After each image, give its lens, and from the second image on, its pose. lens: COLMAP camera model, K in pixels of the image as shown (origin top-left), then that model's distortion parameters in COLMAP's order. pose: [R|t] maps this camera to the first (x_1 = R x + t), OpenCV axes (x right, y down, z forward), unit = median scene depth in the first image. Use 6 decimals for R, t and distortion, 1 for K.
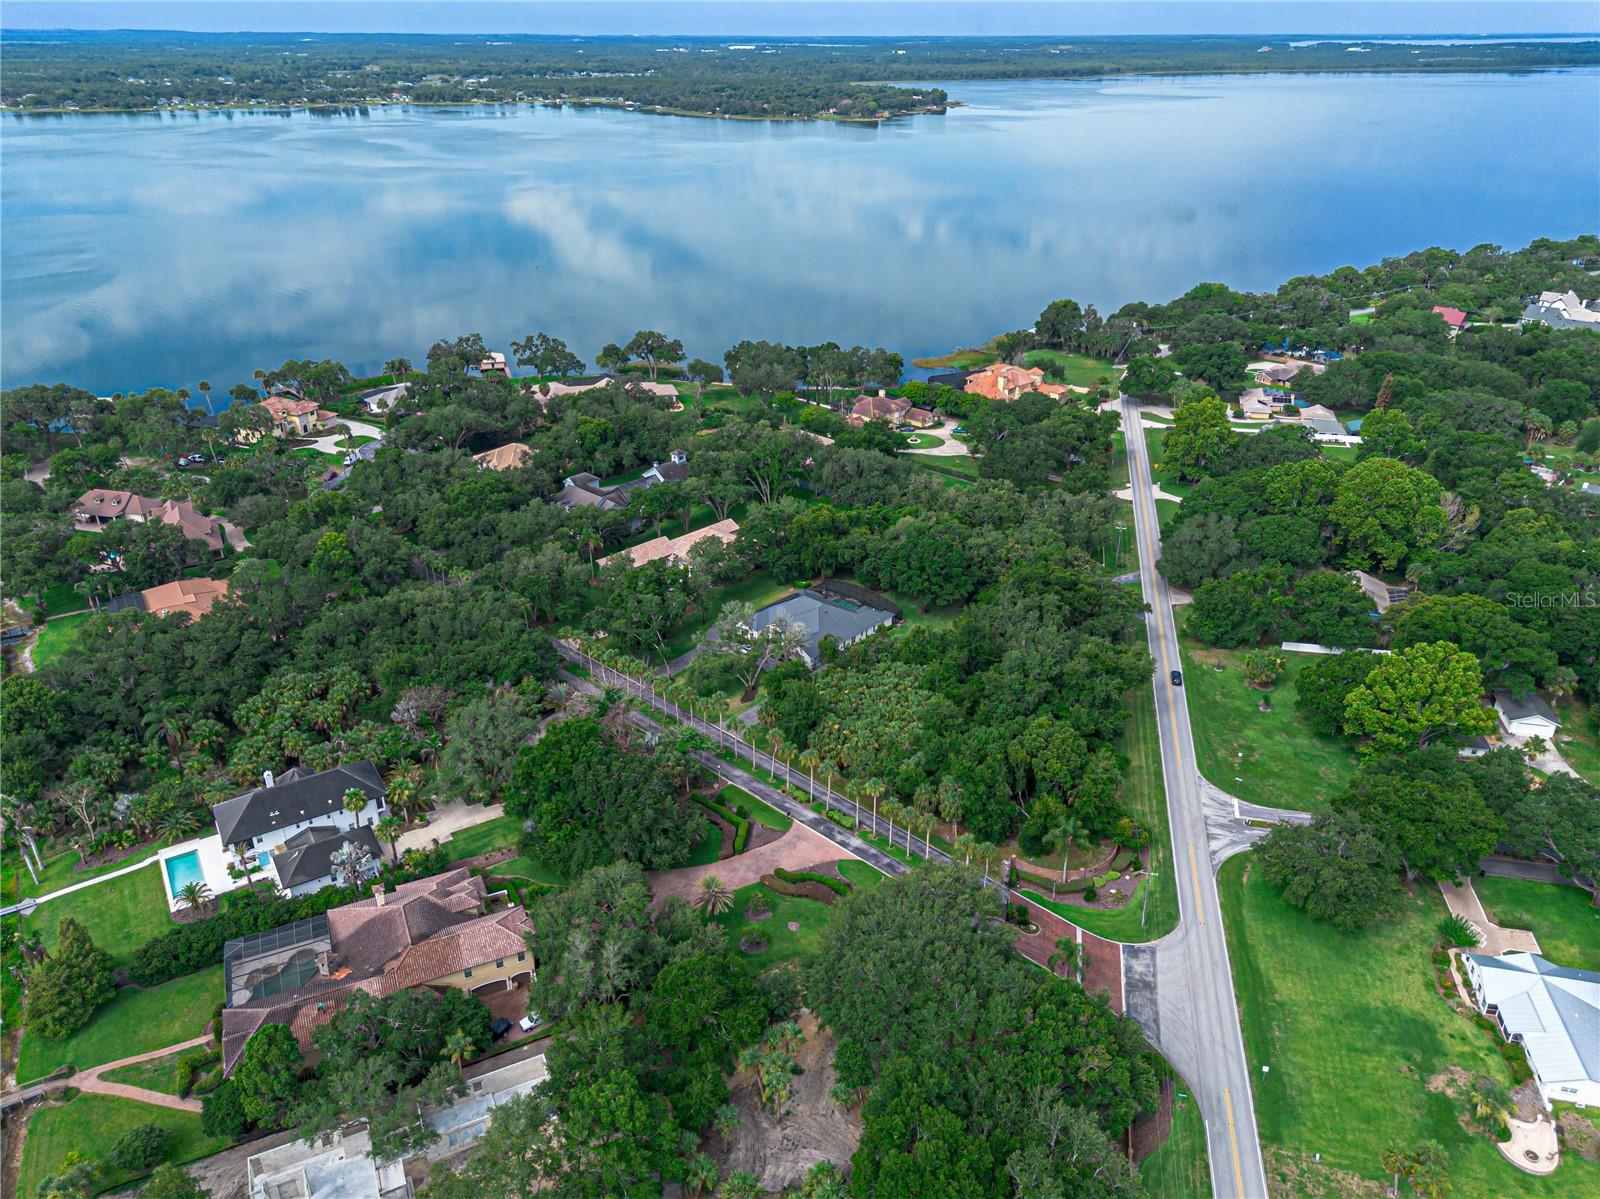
lens RADIAL K [[1139.5, 0, 800.0], [0, 1139.5, 599.5], [0, 0, 1]] dist [0.074244, -0.072060]
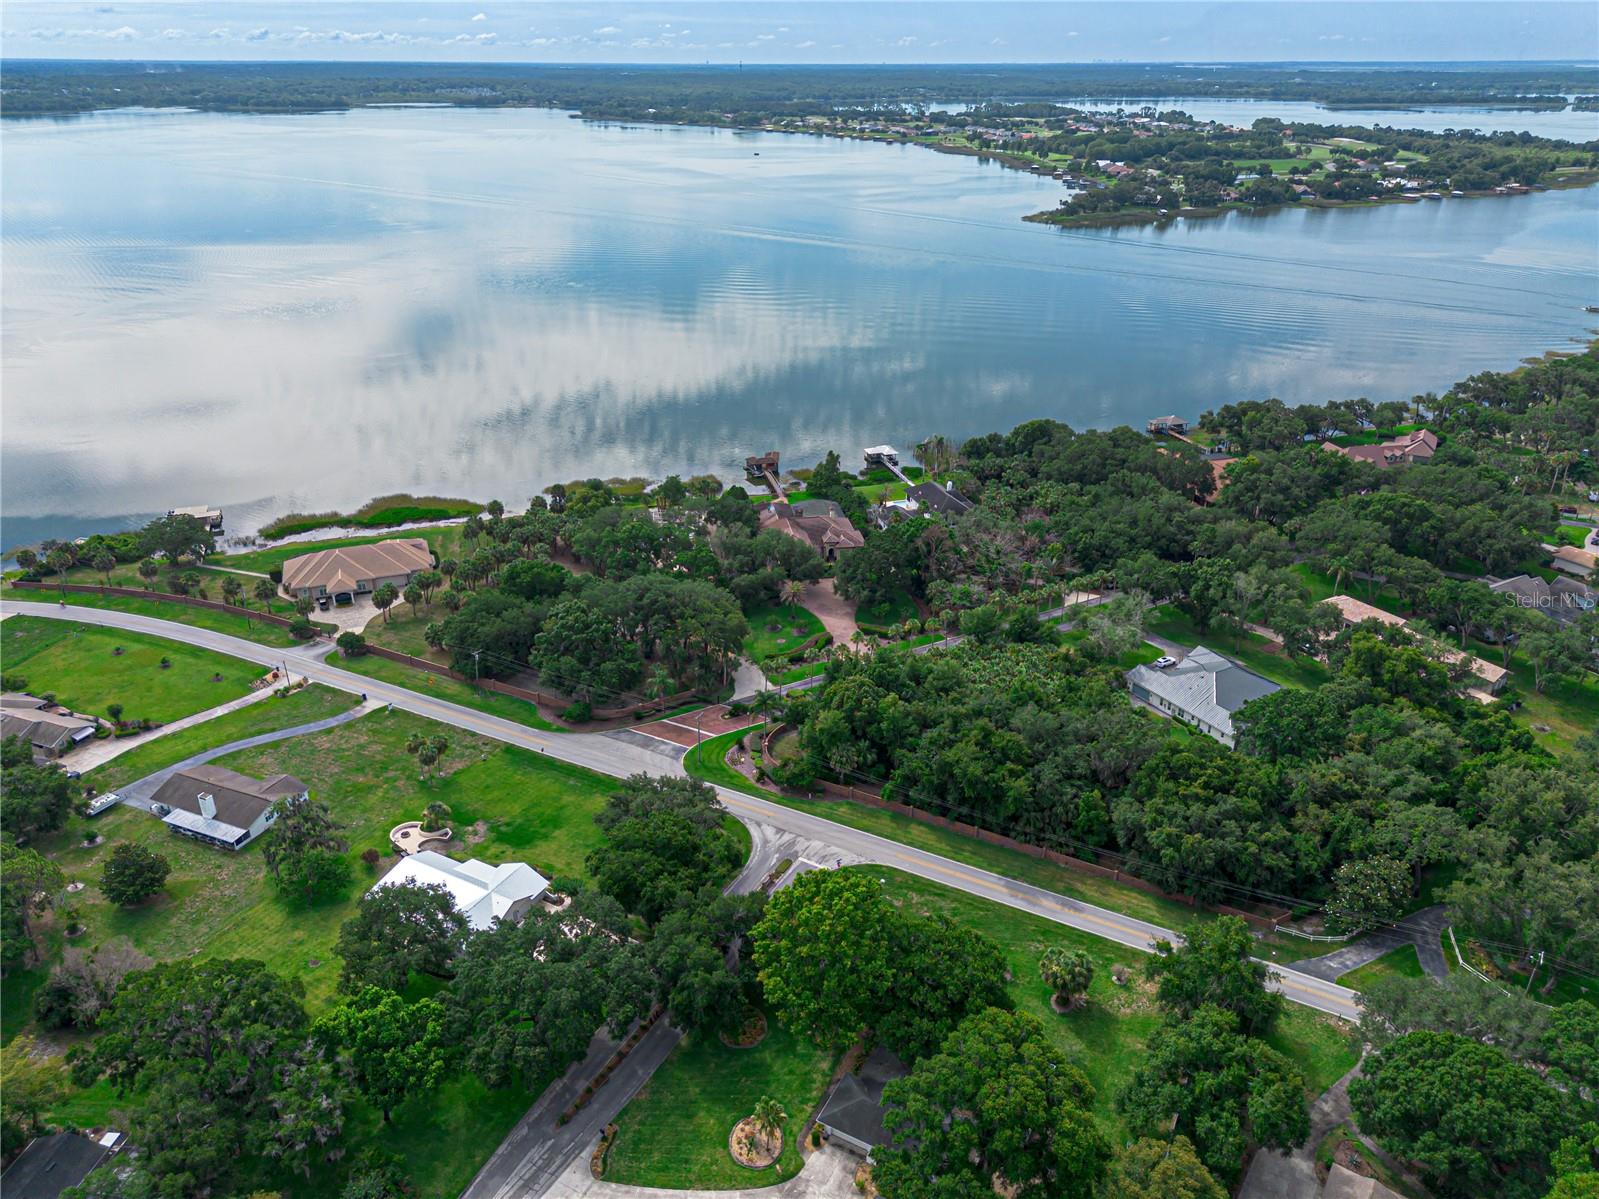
lens RADIAL K [[1130.4, 0, 797.9], [0, 1130.4, 595.4], [0, 0, 1]] dist [0.090631, -0.090522]
pose [[-0.273297, 0.405803, -0.872142, 1.149616], [-0.425022, 0.762415, 0.487934, -0.452699], [0.862939, 0.504031, -0.035891, 0.947543]]
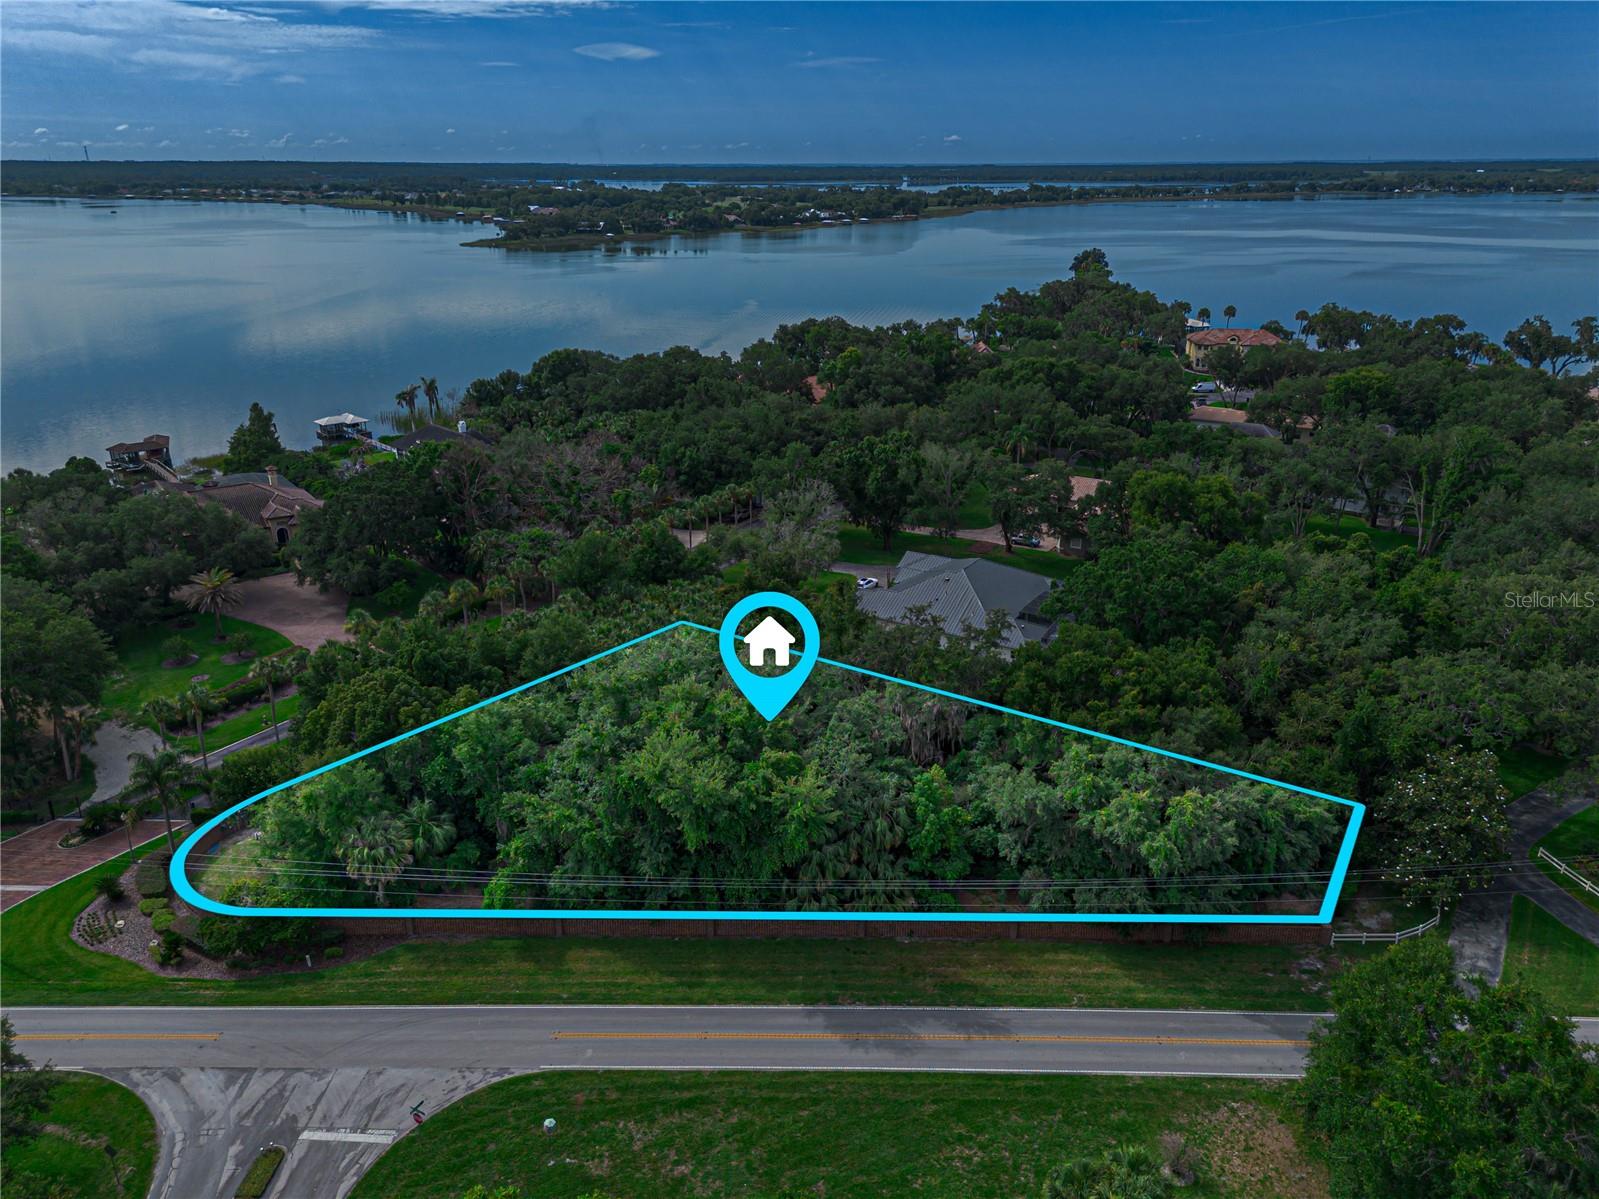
lens RADIAL K [[1130.4, 0, 797.9], [0, 1130.4, 595.4], [0, 0, 1]] dist [0.090631, -0.090522]
pose [[0.197728, 0.343827, -0.917980, 0.700402], [-0.429722, 0.872093, 0.234080, -0.109566], [0.881046, 0.348192, 0.320188, 0.988645]]
